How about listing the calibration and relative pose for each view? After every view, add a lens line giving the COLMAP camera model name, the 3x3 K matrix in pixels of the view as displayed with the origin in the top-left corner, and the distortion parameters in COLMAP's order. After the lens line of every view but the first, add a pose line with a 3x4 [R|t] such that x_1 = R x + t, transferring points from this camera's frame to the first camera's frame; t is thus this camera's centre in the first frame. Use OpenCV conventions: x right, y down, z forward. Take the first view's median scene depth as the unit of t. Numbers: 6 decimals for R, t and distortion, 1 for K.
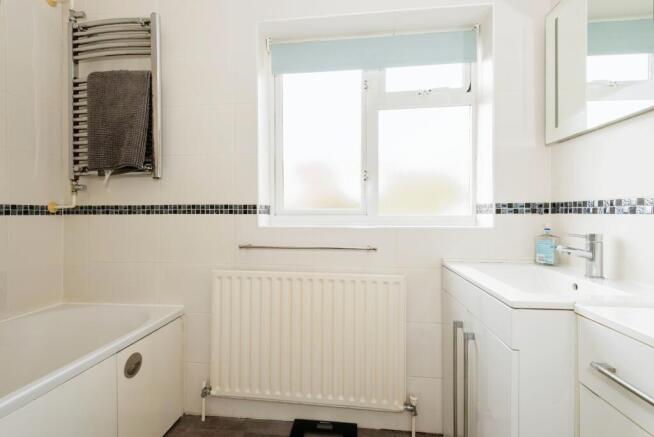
lens RADIAL K [[291.7, 0, 326.7], [0, 291.7, 216.0], [0, 0, 1]] dist [-0.009456, -0.001264]
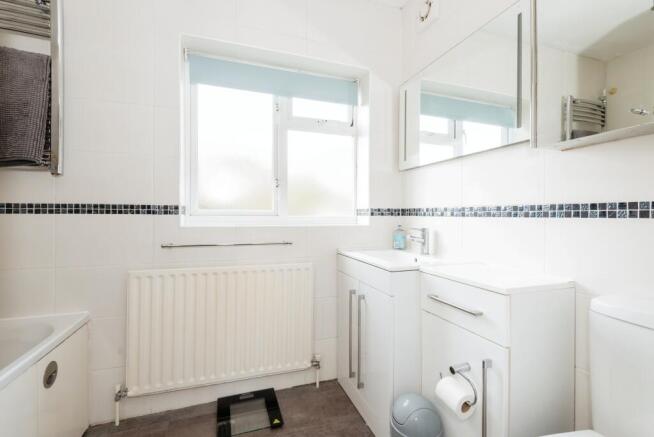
lens RADIAL K [[291.7, 0, 326.7], [0, 291.7, 216.0], [0, 0, 1]] dist [-0.009456, -0.001264]
pose [[0.900823, 0.006382, 0.434140, -0.224616], [-0.003955, 0.999971, -0.006495, 0.003615], [-0.434169, 0.004134, 0.900822, -0.193049]]
